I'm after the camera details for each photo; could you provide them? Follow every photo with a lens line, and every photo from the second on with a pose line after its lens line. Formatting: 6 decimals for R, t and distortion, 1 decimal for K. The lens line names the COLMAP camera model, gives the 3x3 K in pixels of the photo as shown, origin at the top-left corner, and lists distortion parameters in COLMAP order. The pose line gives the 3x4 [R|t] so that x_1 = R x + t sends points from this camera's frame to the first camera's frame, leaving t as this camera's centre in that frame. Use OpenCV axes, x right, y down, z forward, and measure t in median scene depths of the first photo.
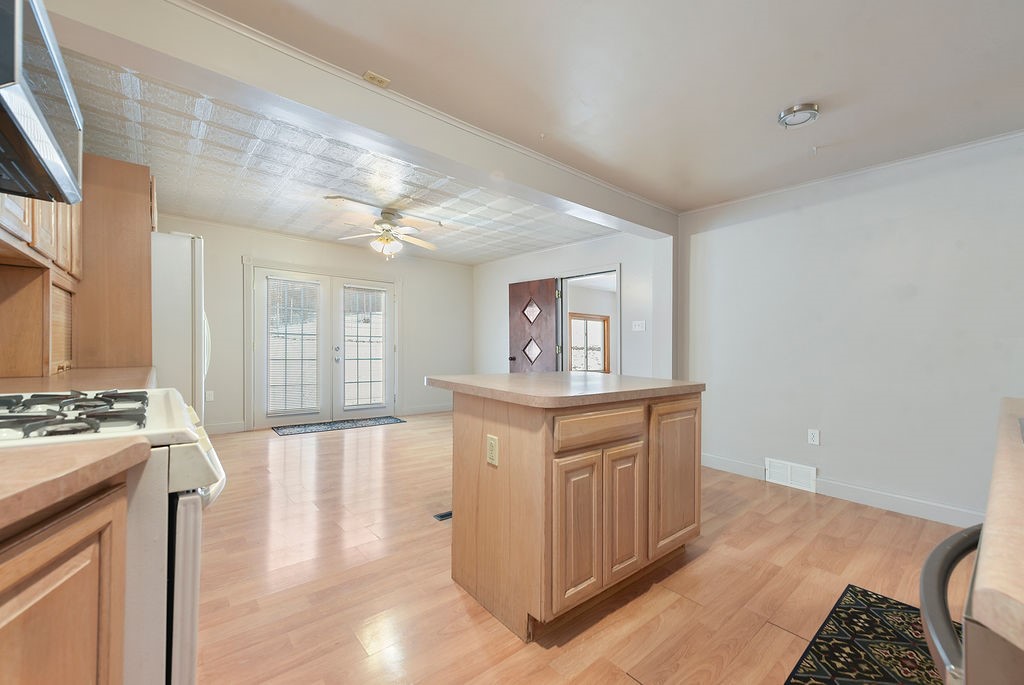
lens RADIAL K [[411.3, 0, 513.5], [0, 411.3, 328.4], [0, 0, 1]] dist [0.028320, -0.000015]
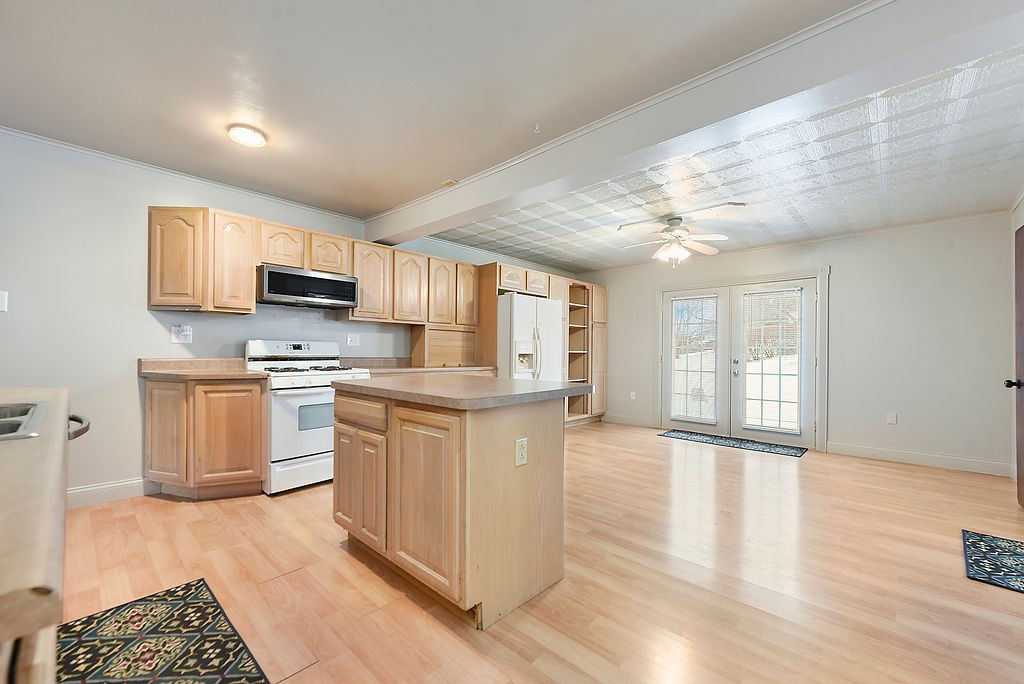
lens RADIAL K [[423.6, 0, 533.0], [0, 423.6, 349.9], [0, 0, 1]] dist [0.022044, 0.000114]
pose [[0.116303, -0.030515, -0.992745, 1.302968], [0.035332, 0.999022, -0.026569, 0.082558], [0.992585, -0.031985, 0.117267, 1.137901]]
